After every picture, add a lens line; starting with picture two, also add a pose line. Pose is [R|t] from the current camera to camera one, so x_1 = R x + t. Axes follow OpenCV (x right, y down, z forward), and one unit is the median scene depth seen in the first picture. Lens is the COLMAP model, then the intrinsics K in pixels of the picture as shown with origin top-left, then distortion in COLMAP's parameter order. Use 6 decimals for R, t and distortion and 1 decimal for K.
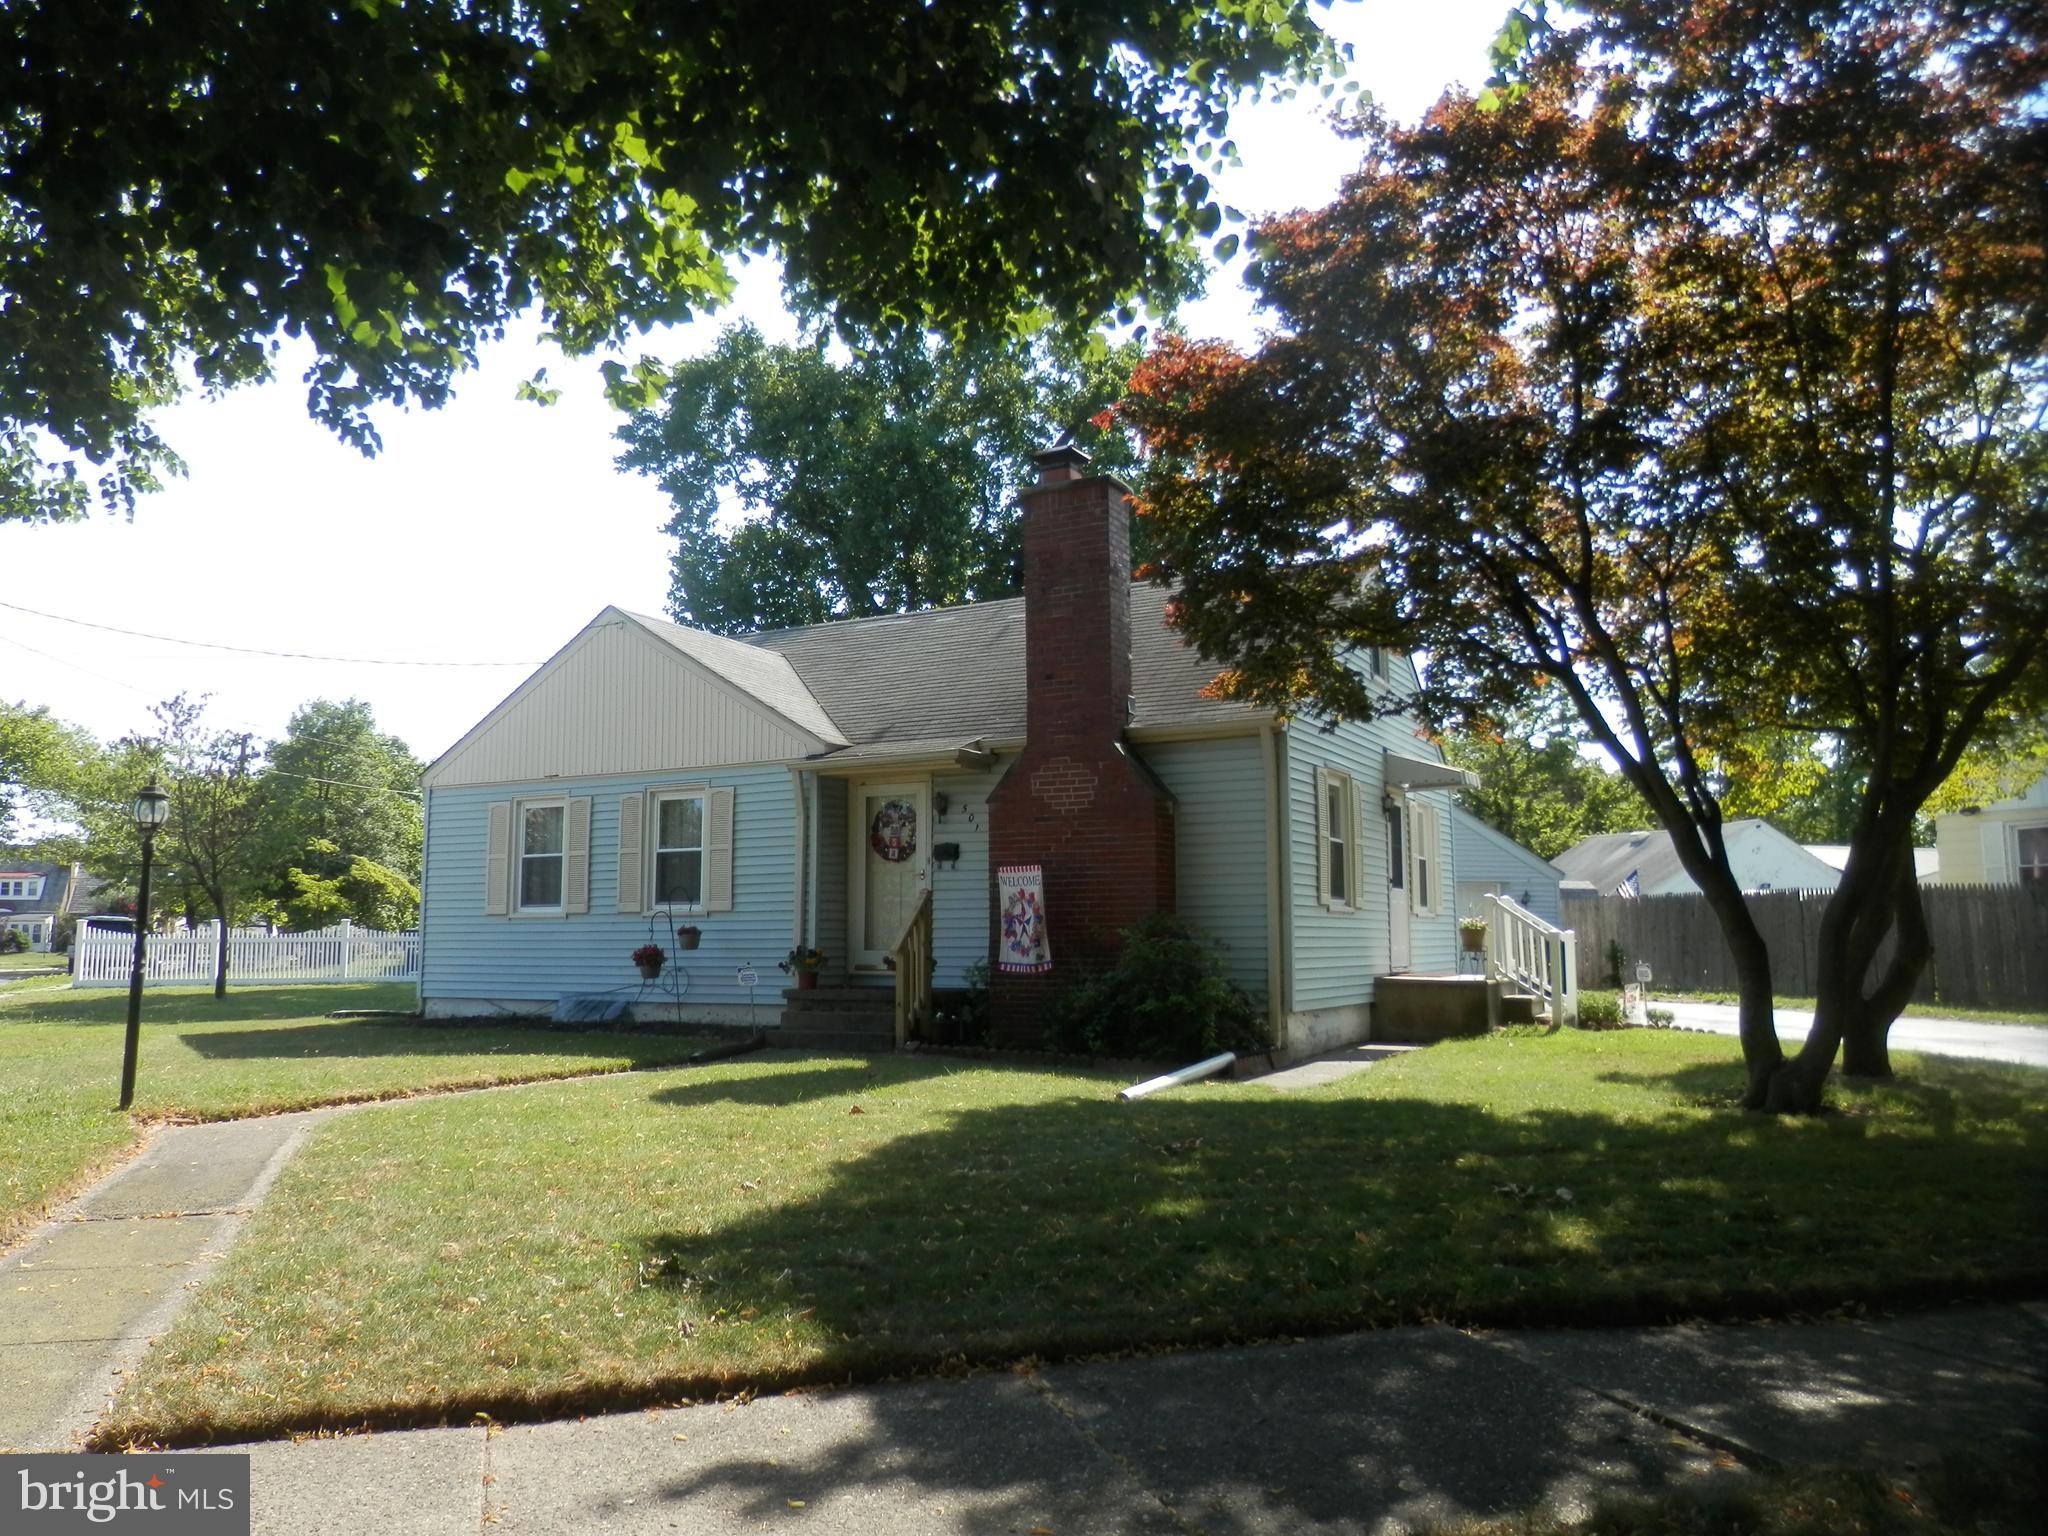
lens RADIAL K [[1480.1, 0, 1019.5], [0, 1480.1, 774.1], [0, 0, 1]] dist [0.013667, 0.000150]
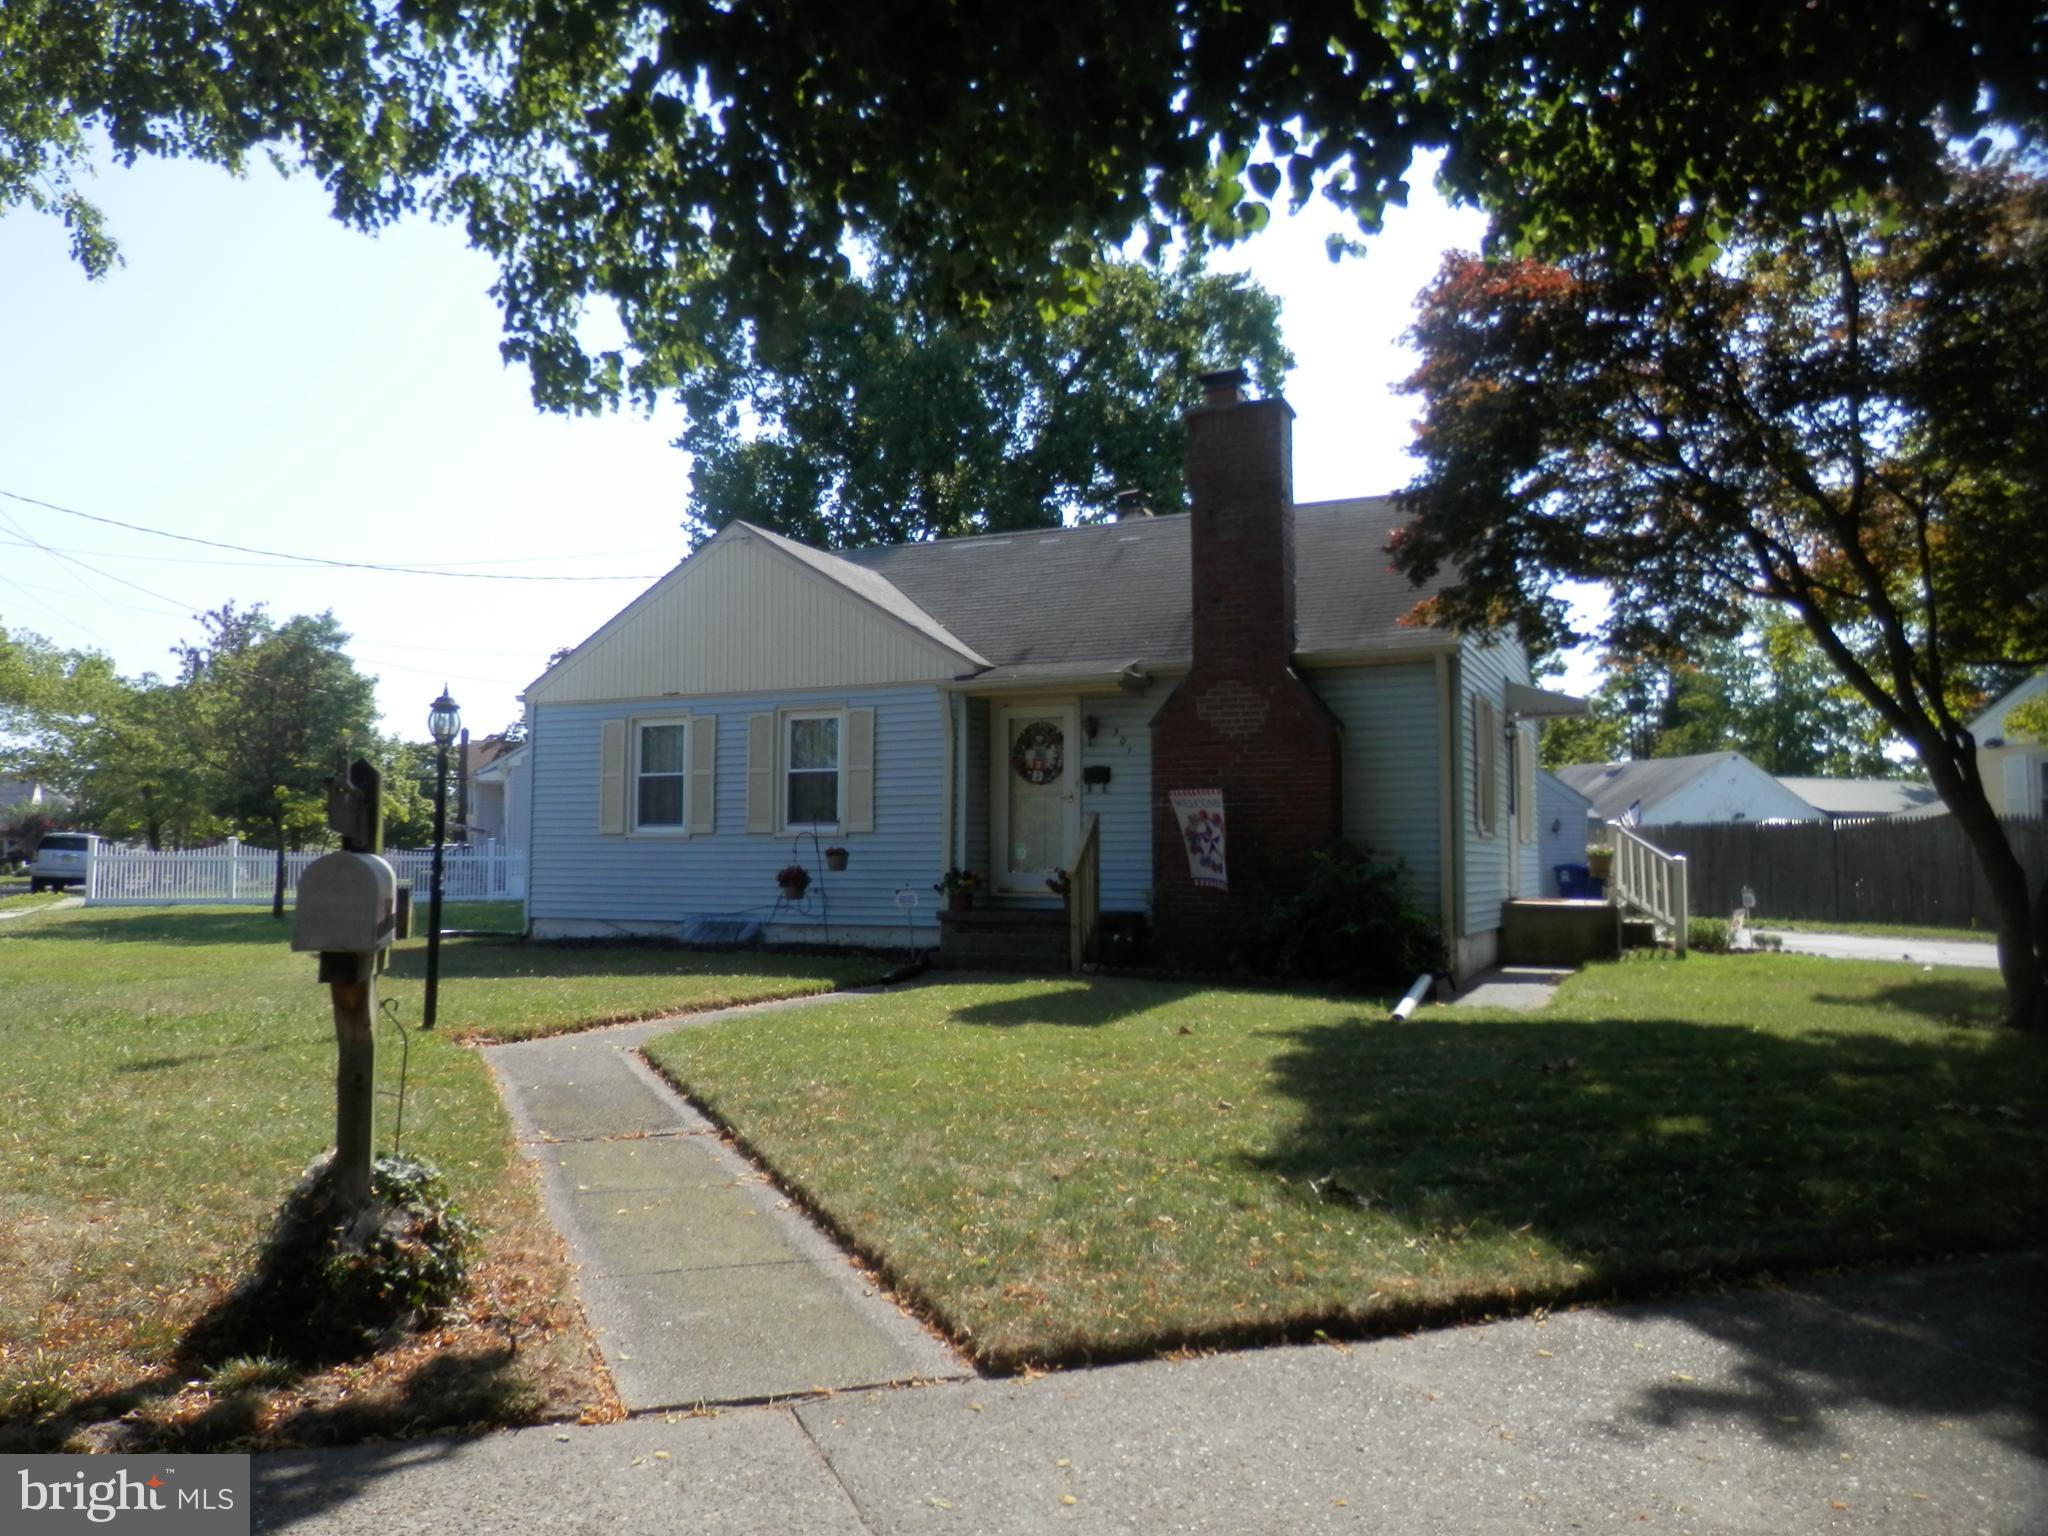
lens RADIAL K [[1476.1, 0, 1023.9], [0, 1476.1, 761.7], [0, 0, 1]] dist [0.003416, 0.000184]
pose [[0.998149, 0.010576, 0.059883, -0.156761], [-0.013074, 0.999054, 0.041472, 0.003155], [-0.059387, -0.042178, 0.997344, 0.011577]]
